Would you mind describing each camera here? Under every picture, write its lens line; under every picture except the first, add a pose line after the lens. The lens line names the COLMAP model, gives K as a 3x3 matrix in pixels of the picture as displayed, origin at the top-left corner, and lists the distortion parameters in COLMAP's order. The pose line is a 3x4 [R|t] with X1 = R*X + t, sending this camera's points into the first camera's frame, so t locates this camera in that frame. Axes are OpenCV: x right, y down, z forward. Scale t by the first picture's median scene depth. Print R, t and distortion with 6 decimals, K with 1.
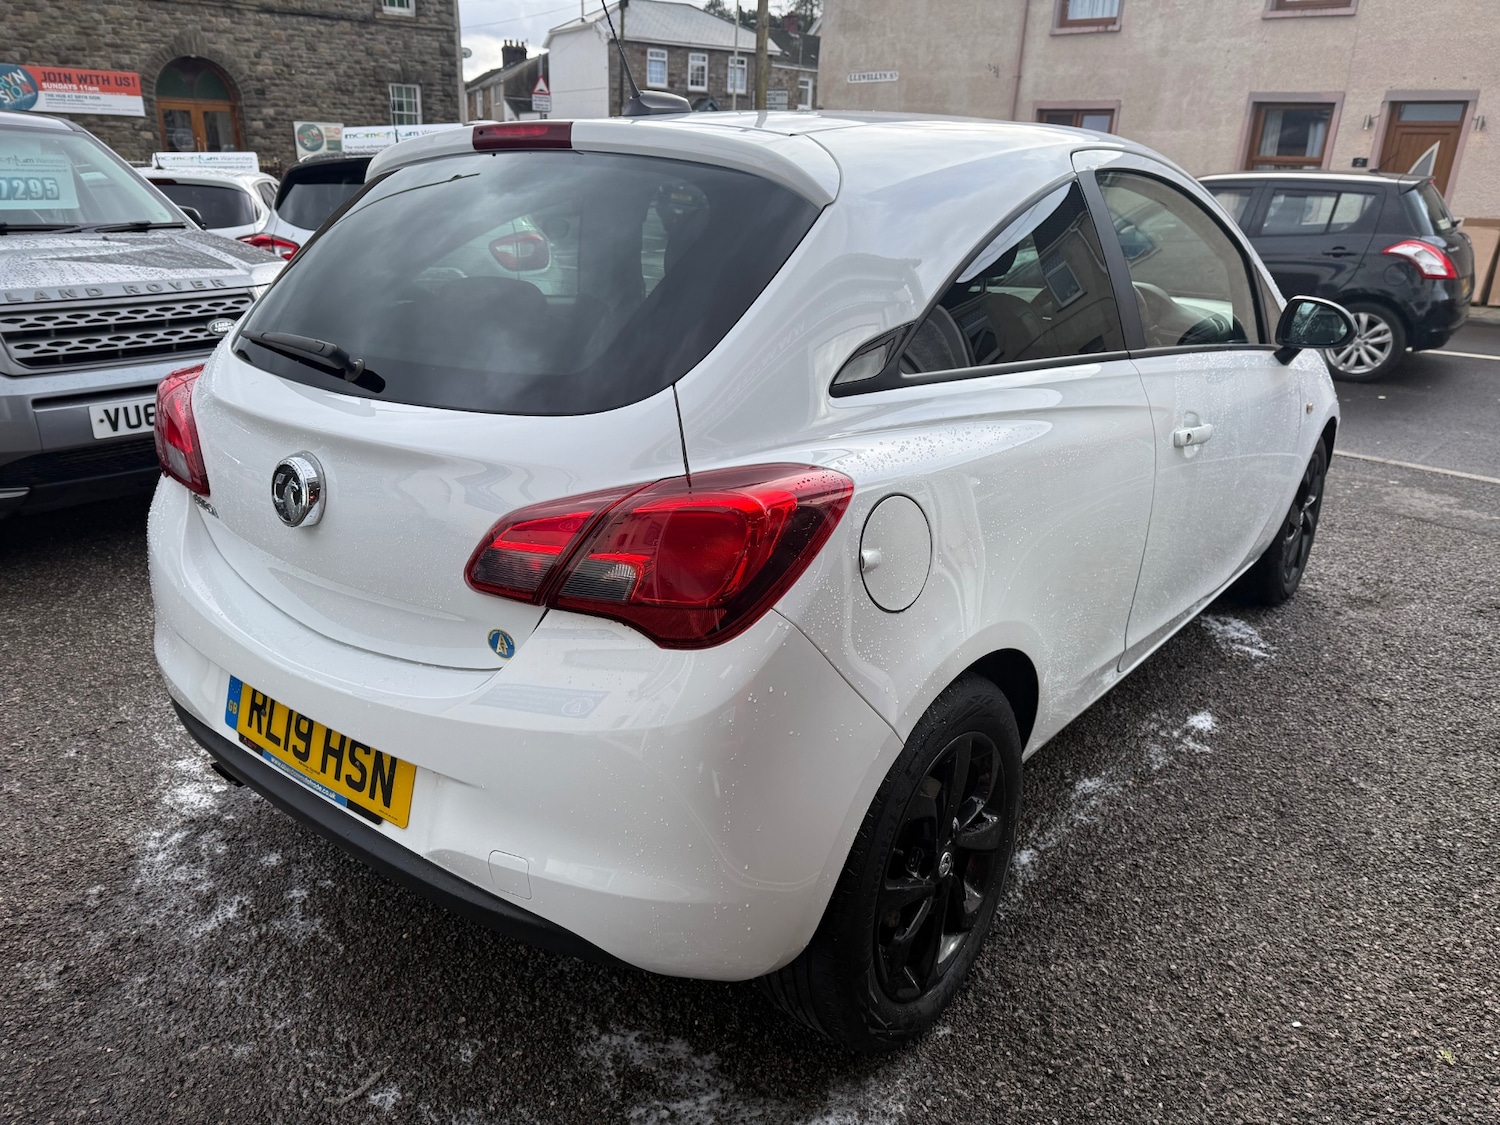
lens RADIAL K [[1062.4, 0, 750.0], [0, 1062.4, 562.5], [0, 0, 1]] dist [0.003572, -0.004738]
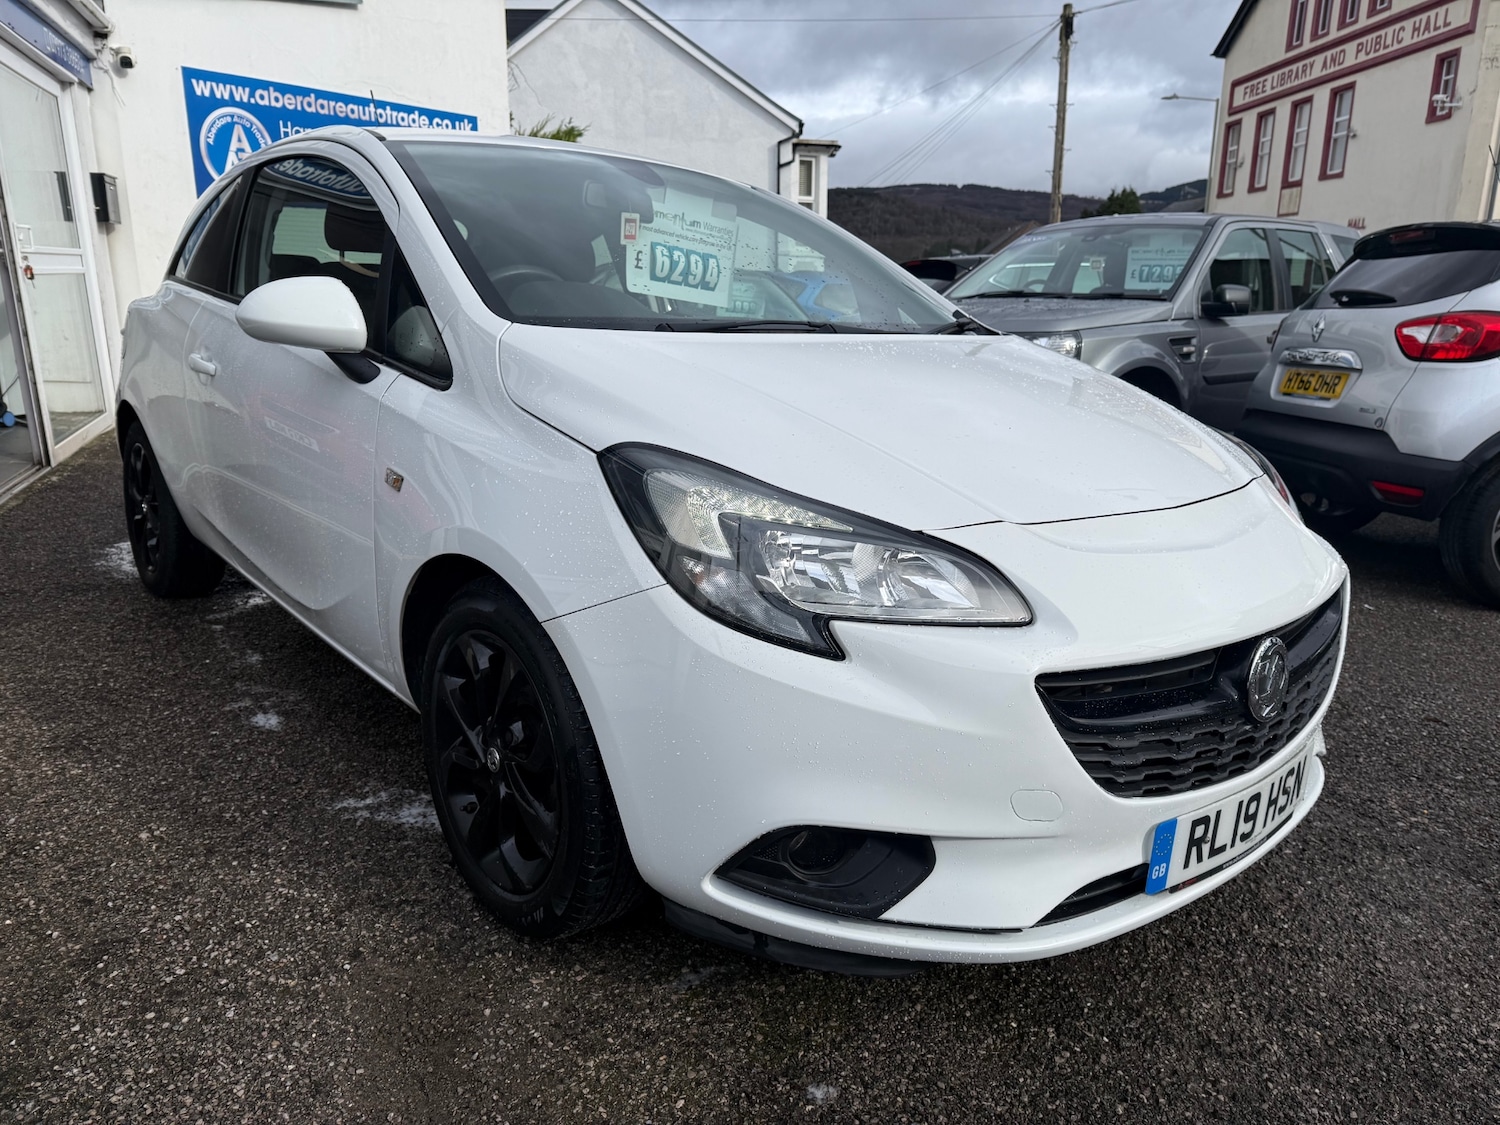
lens RADIAL K [[1059.5, 0, 750.0], [0, 1059.5, 562.5], [0, 0, 1]] dist [0.017820, -0.022551]
pose [[-0.192615, 0.215325, -0.957358, 0.205511], [-0.356221, 0.893728, 0.272683, -0.064848], [0.914334, 0.393554, -0.095442, 0.243192]]
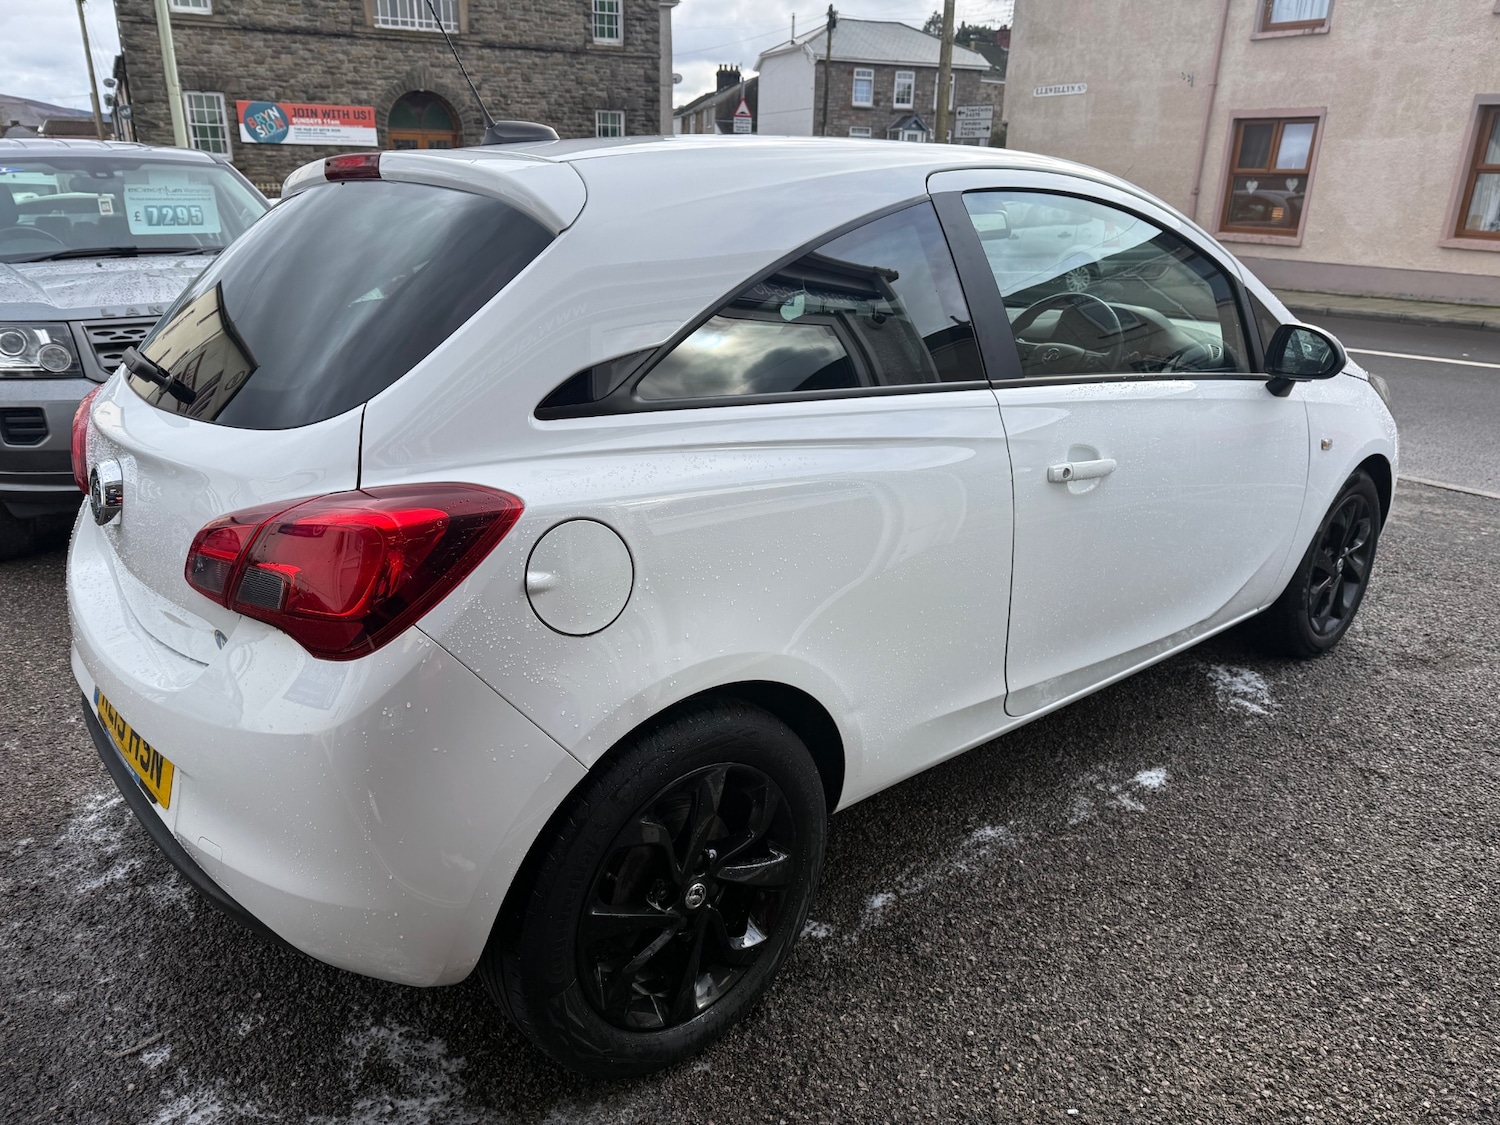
lens RADIAL K [[1059.5, 0, 750.0], [0, 1059.5, 562.5], [0, 0, 1]] dist [0.017820, -0.022551]
pose [[0.982354, 0.049161, -0.180452, 0.041055], [-0.051830, 0.998605, -0.010099, -0.001814], [0.179704, 0.019274, 0.983532, 0.003697]]
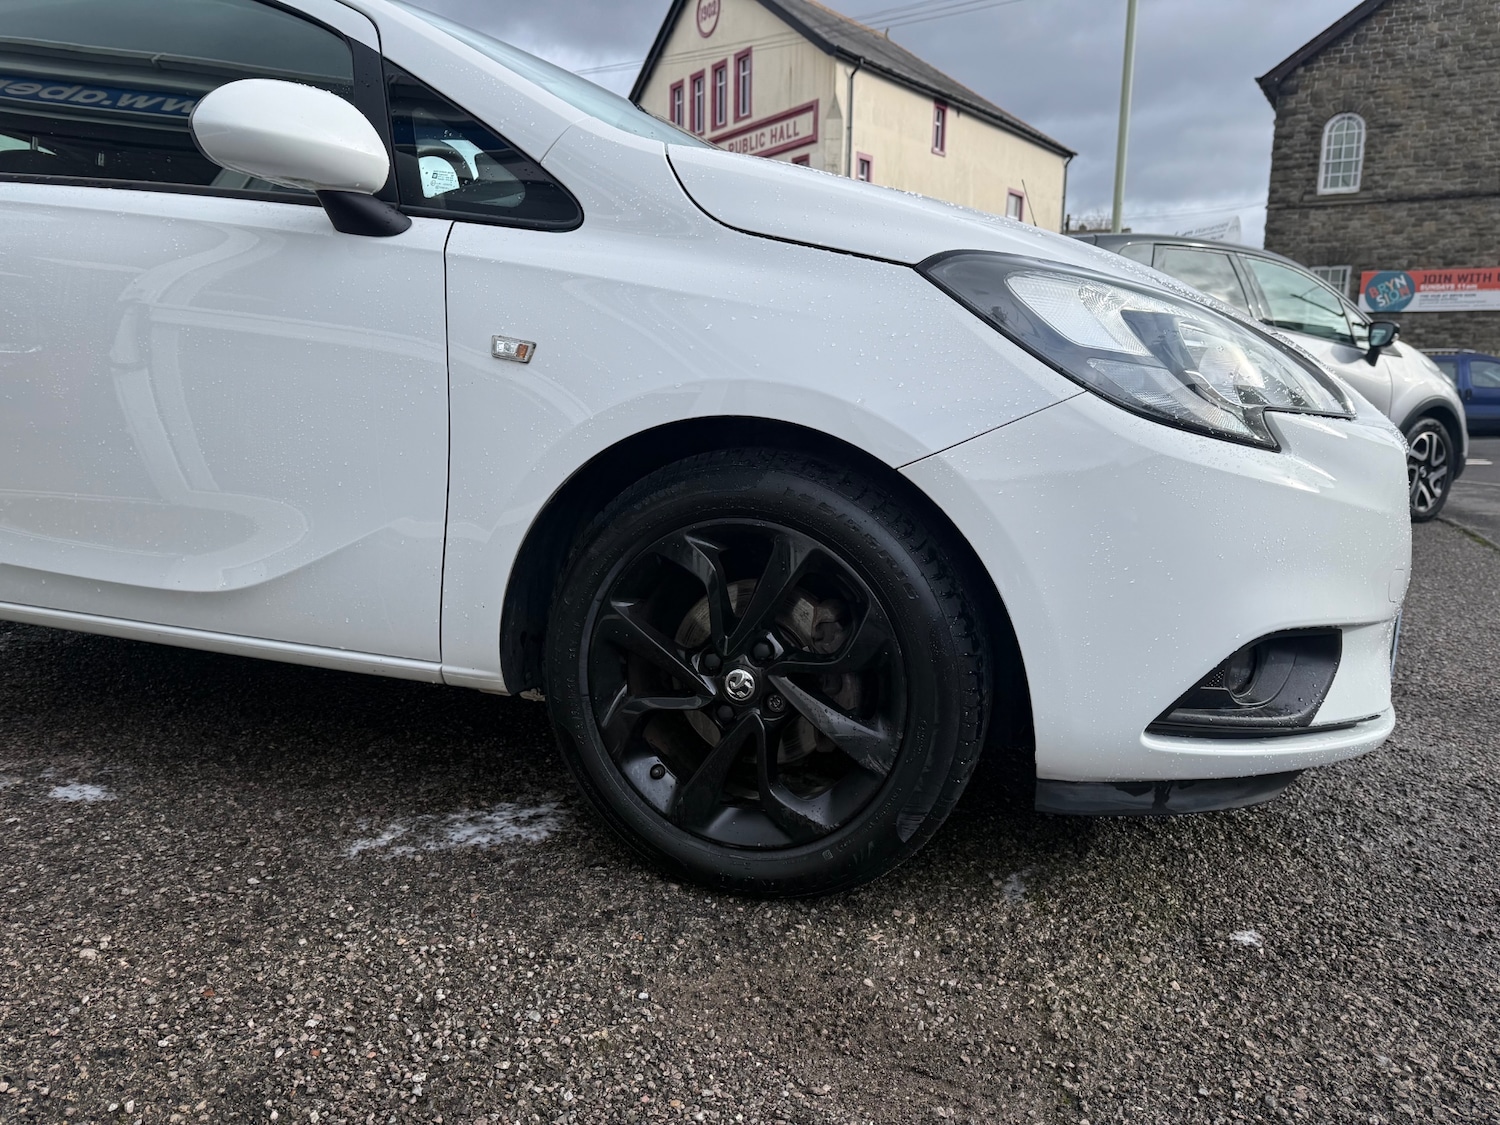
lens RADIAL K [[1053.3, 0, 750.0], [0, 1053.3, 562.5], [0, 0, 1]] dist [0.025728, -0.029149]
pose [[0.332448, 0.146627, -0.931654, 0.188559], [-0.325601, 0.944948, 0.032532, -0.021063], [0.885134, 0.292532, 0.361888, 0.185323]]
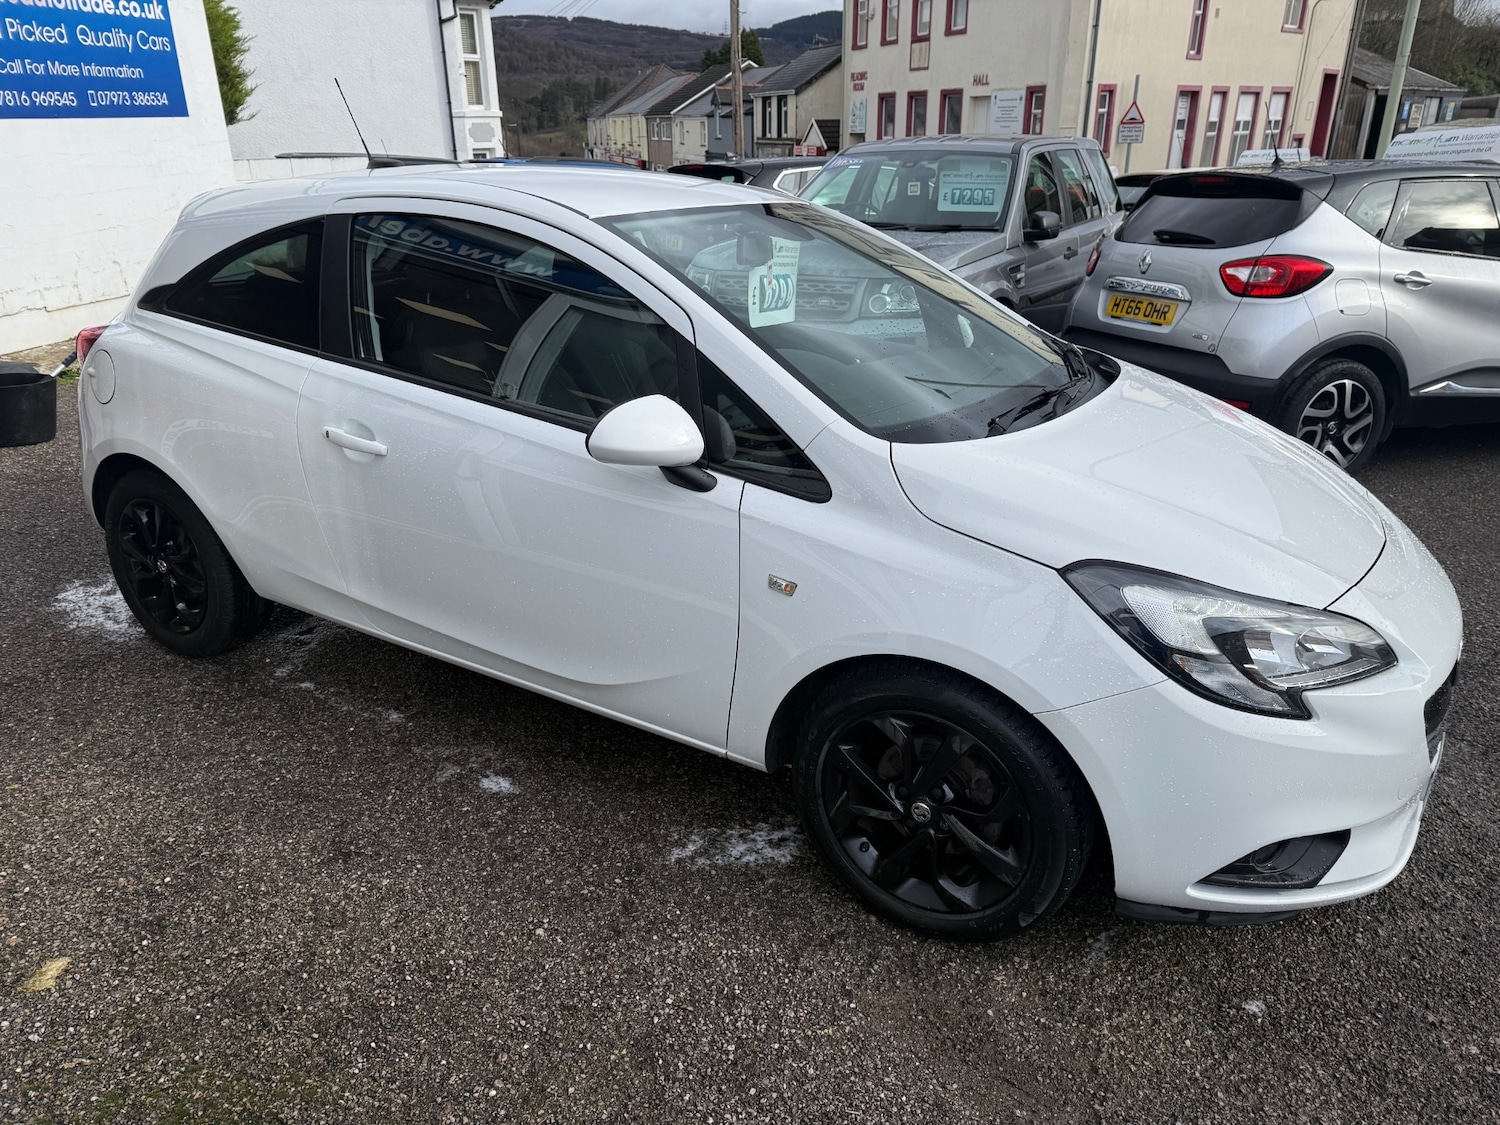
lens RADIAL K [[1047.7, 0, 751.8], [0, 1047.7, 564.7], [0, 0, 1]] dist [0.029361, -0.029974]
pose [[0.138024, 0.347710, -0.927387, 0.217134], [-0.334792, 0.897612, 0.286719, -0.065306], [0.932129, 0.270908, 0.240303, 0.159580]]
